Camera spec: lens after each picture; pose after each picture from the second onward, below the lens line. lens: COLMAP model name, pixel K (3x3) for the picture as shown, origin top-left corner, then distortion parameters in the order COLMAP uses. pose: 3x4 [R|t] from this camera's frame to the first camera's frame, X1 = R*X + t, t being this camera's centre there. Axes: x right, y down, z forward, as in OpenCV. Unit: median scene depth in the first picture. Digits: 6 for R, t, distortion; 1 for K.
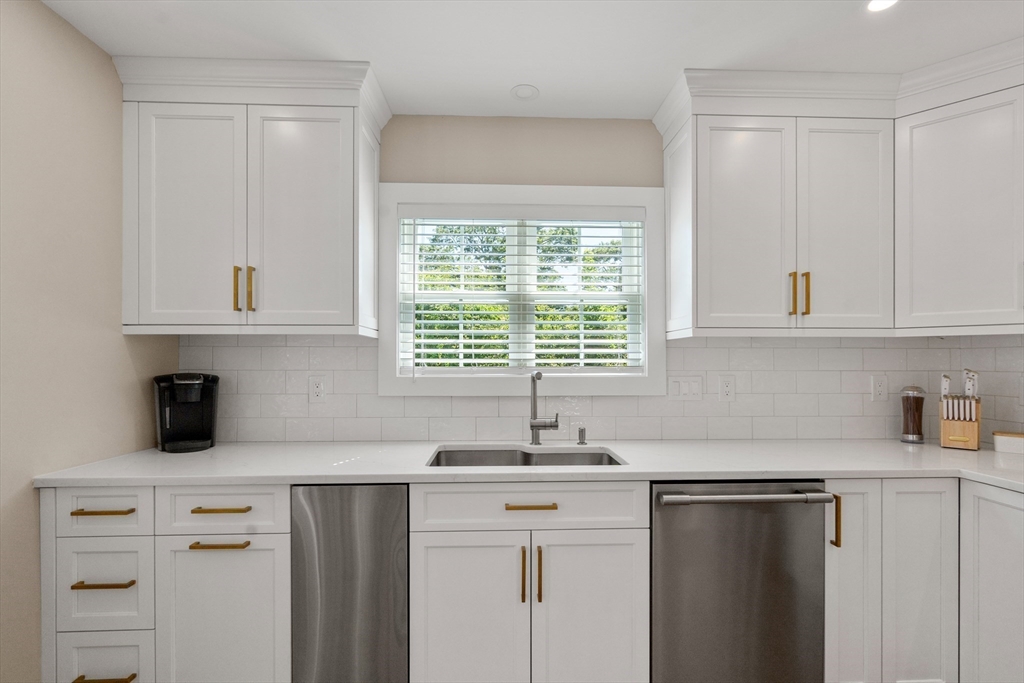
lens RADIAL K [[471.9, 0, 518.1], [0, 471.9, 363.9], [0, 0, 1]] dist [-0.005244, 0.002957]
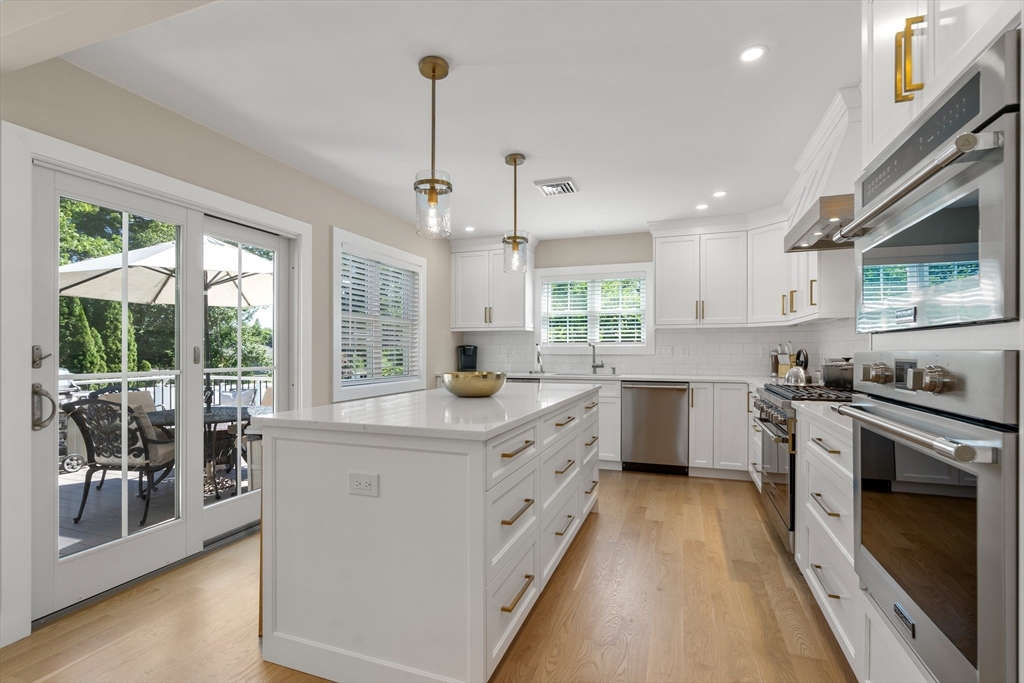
lens RADIAL K [[471.9, 0, 519.8], [0, 471.9, 349.2], [0, 0, 1]] dist [-0.005244, 0.002957]
pose [[0.930858, -0.001874, -0.365376, 0.566551], [0.000348, 0.999991, -0.004240, 0.054207], [0.365381, 0.003819, 0.930850, -1.401896]]
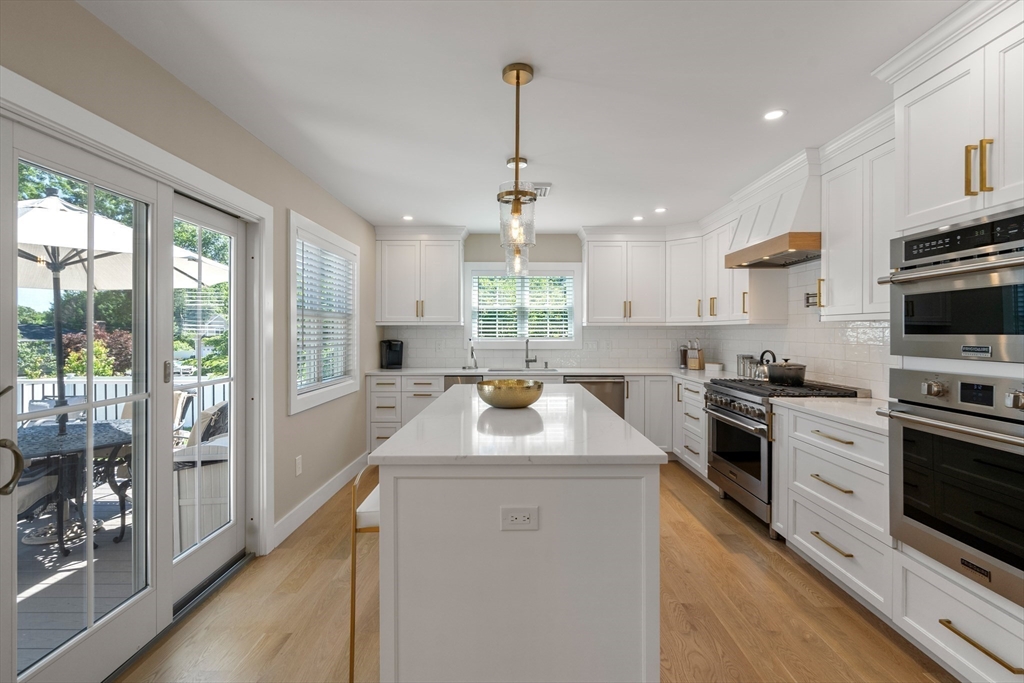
lens RADIAL K [[471.9, 0, 519.7], [0, 471.9, 332.7], [0, 0, 1]] dist [-0.005244, 0.002957]
pose [[0.999613, 0.000359, -0.027805, 0.064341], [-0.000385, 0.999999, -0.000933, -0.015514], [0.027805, 0.000944, 0.999613, -1.505043]]
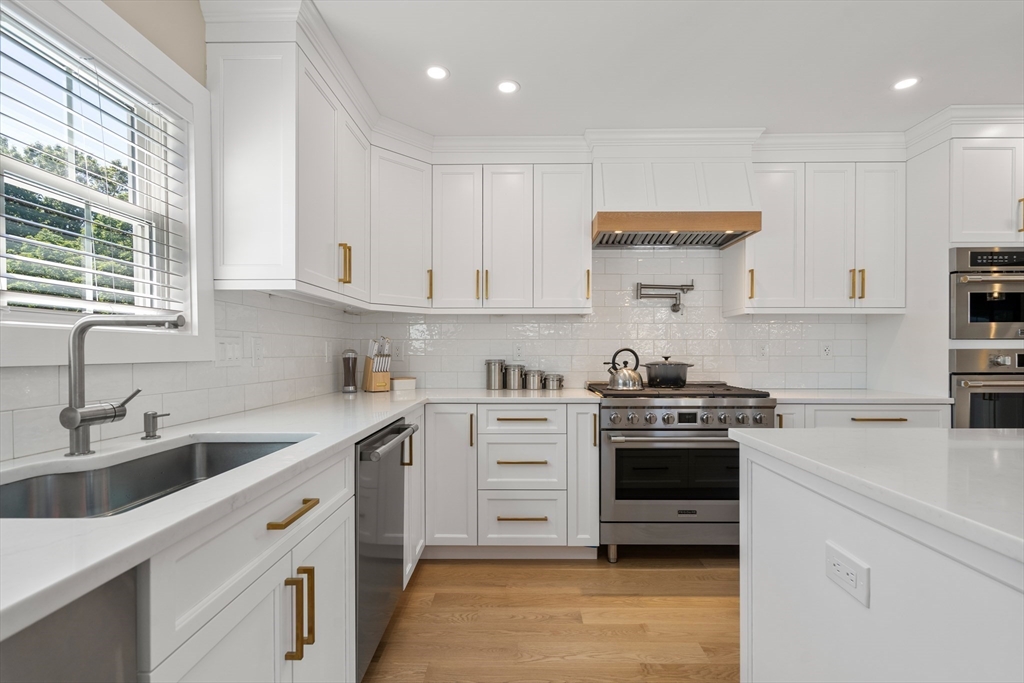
lens RADIAL K [[471.9, 0, 517.2], [0, 471.9, 354.8], [0, 0, 1]] dist [-0.005244, 0.002957]
pose [[0.050462, -0.005577, 0.998710, -0.461701], [0.002854, 0.999981, 0.005440, 0.058210], [-0.998722, 0.002575, 0.050477, 0.488307]]
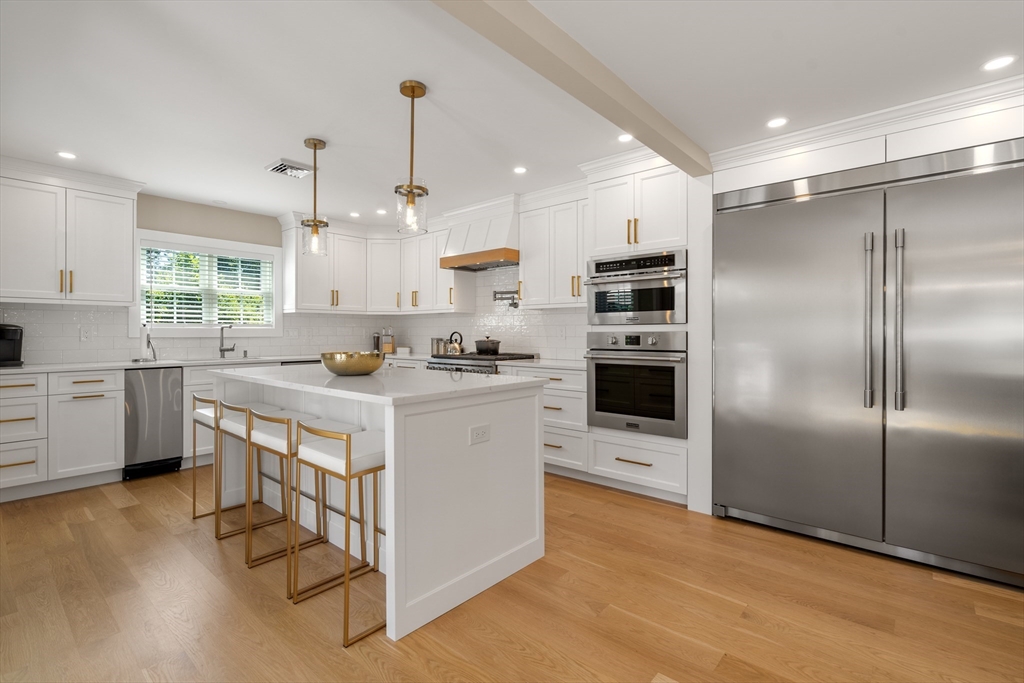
lens RADIAL K [[471.9, 0, 511.2], [0, 471.9, 331.1], [0, 0, 1]] dist [-0.005244, 0.002957]
pose [[0.688025, 0.002009, 0.725685, -0.638786], [0.002927, 0.999980, -0.005543, 0.058634], [-0.725681, 0.005938, 0.688005, -1.514222]]
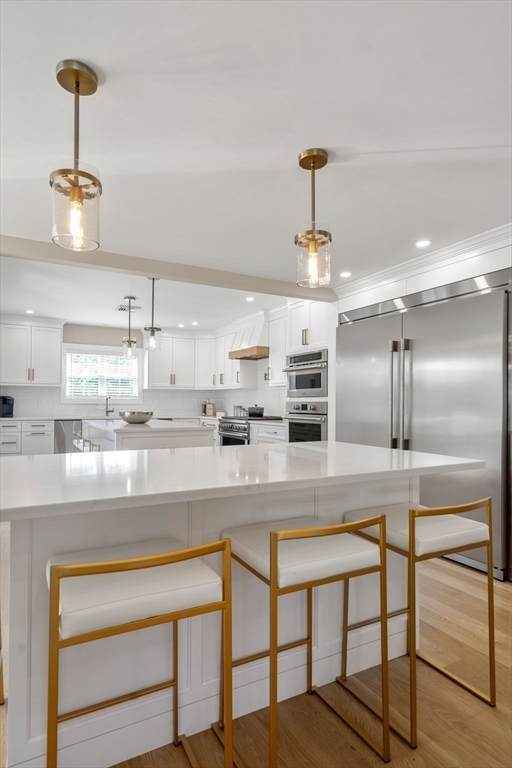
lens RADIAL K [[436.0, 0, 248.9], [0, 436.0, 401.8], [0, 0, 1]] dist [0.006426, 0.005618]
pose [[0.900942, 0.006742, 0.433887, -0.457352], [-0.005059, 0.999975, -0.005034, 0.067010], [-0.433910, 0.002341, 0.900953, -2.633746]]
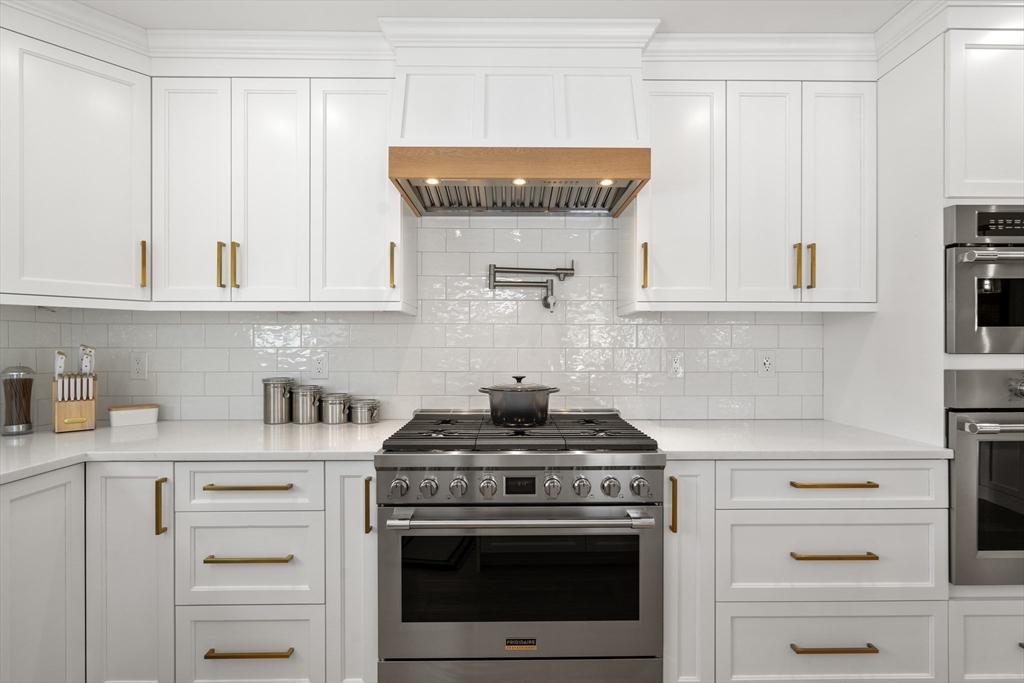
lens RADIAL K [[471.9, 0, 516.5], [0, 471.9, 344.9], [0, 0, 1]] dist [-0.005244, 0.002957]
pose [[0.022458, 0.000630, 0.999748, 0.032372], [0.002624, 0.999996, -0.000689, 0.013435], [-0.999744, 0.002639, 0.022456, 0.109819]]
